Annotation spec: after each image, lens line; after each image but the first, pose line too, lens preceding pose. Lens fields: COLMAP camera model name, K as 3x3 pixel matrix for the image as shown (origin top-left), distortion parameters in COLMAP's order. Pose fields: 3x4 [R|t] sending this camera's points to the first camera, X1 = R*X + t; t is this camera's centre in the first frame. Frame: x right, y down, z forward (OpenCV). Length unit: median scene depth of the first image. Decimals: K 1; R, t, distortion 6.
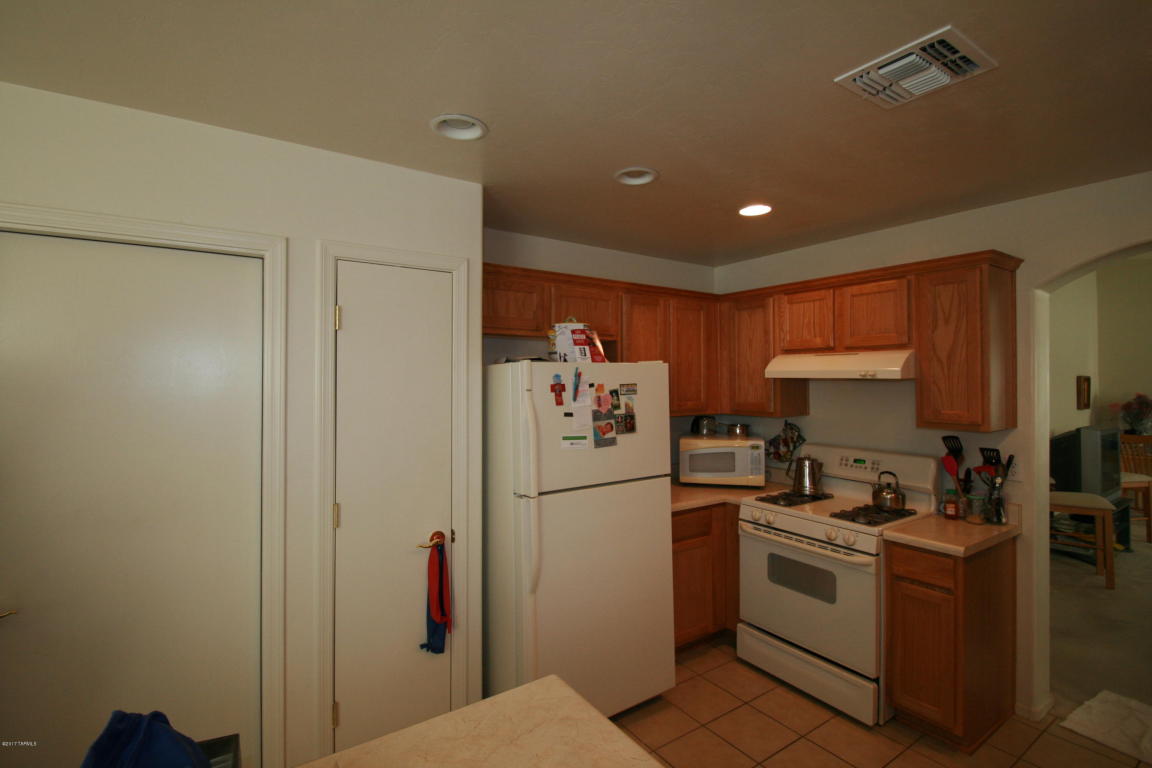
lens RADIAL K [[528.2, 0, 572.1], [0, 528.2, 376.3], [0, 0, 1]] dist [-0.001598, -0.000446]
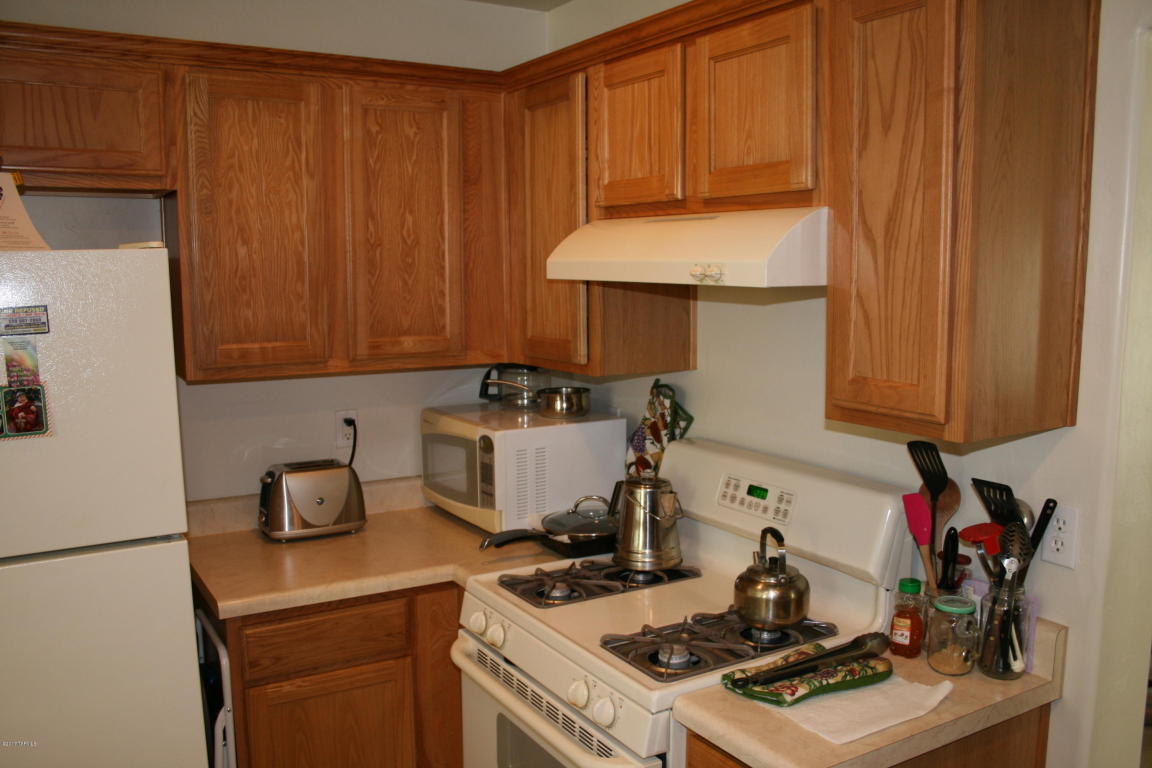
lens RADIAL K [[979.4, 0, 577.2], [0, 979.4, 389.9], [0, 0, 1]] dist [-0.092597, 0.013938]
pose [[0.998959, 0.001739, -0.045574, 0.443302], [0.004209, 0.991493, 0.130088, -0.011022], [0.045413, -0.130145, 0.990454, 0.278223]]
